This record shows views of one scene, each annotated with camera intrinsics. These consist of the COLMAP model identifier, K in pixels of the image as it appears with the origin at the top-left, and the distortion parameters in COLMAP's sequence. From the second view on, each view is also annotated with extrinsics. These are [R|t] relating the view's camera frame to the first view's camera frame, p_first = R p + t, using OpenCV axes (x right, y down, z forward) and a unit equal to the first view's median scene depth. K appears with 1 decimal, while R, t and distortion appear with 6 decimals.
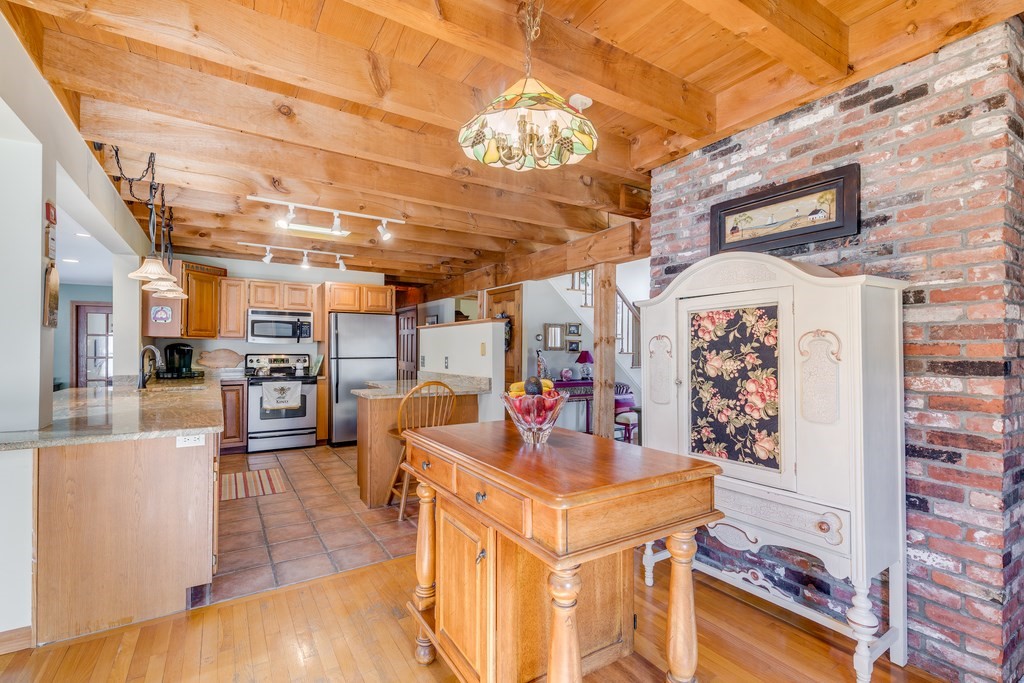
lens RADIAL K [[462.5, 0, 511.5], [0, 462.5, 345.0], [0, 0, 1]] dist [0.002295, 0.000086]
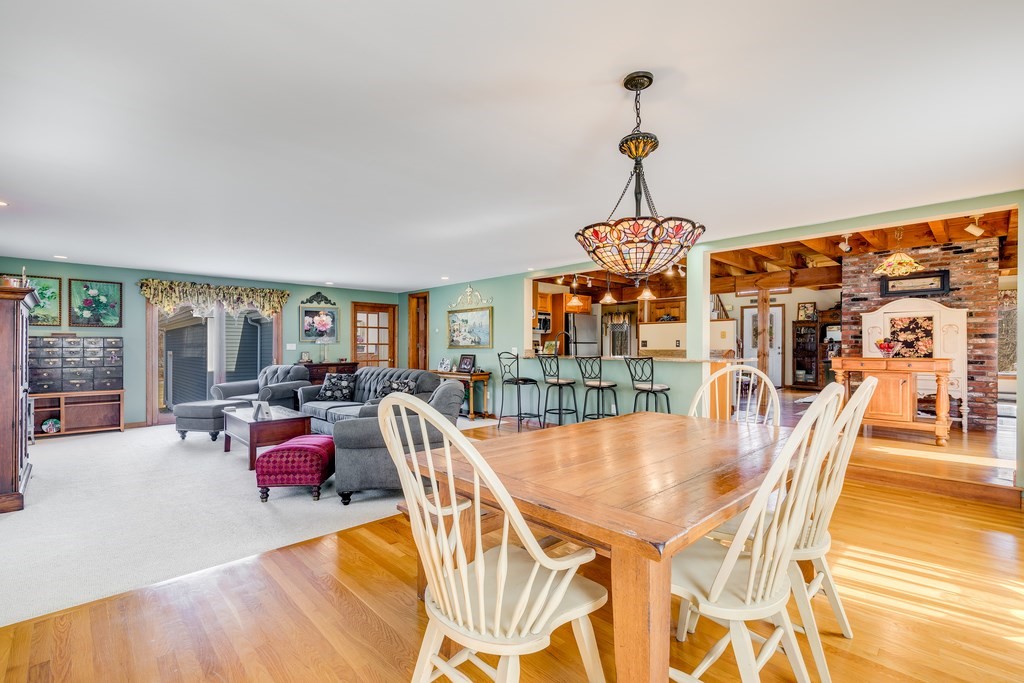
lens RADIAL K [[455.8, 0, 510.0], [0, 455.8, 343.7], [0, 0, 1]] dist [-0.000827, 0.000012]
pose [[0.982839, 0.000007, 0.184467, -2.684438], [-0.000395, 0.999998, 0.002068, 0.088568], [-0.184467, -0.002106, 0.982836, -1.431305]]
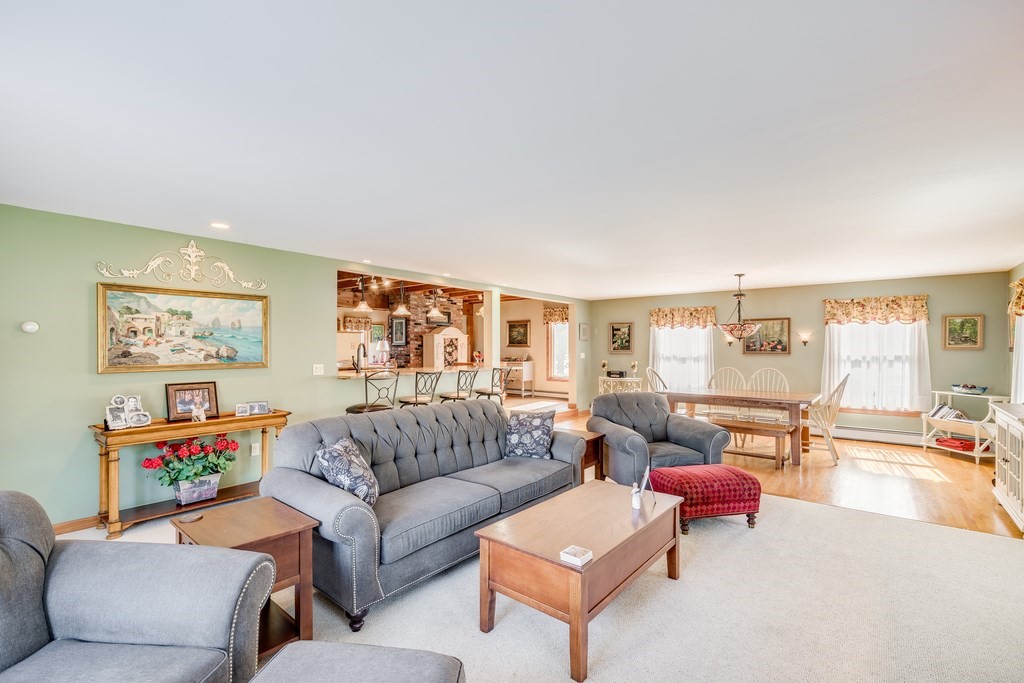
lens RADIAL K [[462.5, 0, 505.6], [0, 462.5, 341.0], [0, 0, 1]] dist [0.002295, 0.000086]
pose [[-0.307918, 0.010543, 0.951354, -4.751276], [-0.011643, 0.999822, -0.014849, 0.022354], [-0.951342, -0.015649, -0.307741, 2.095832]]
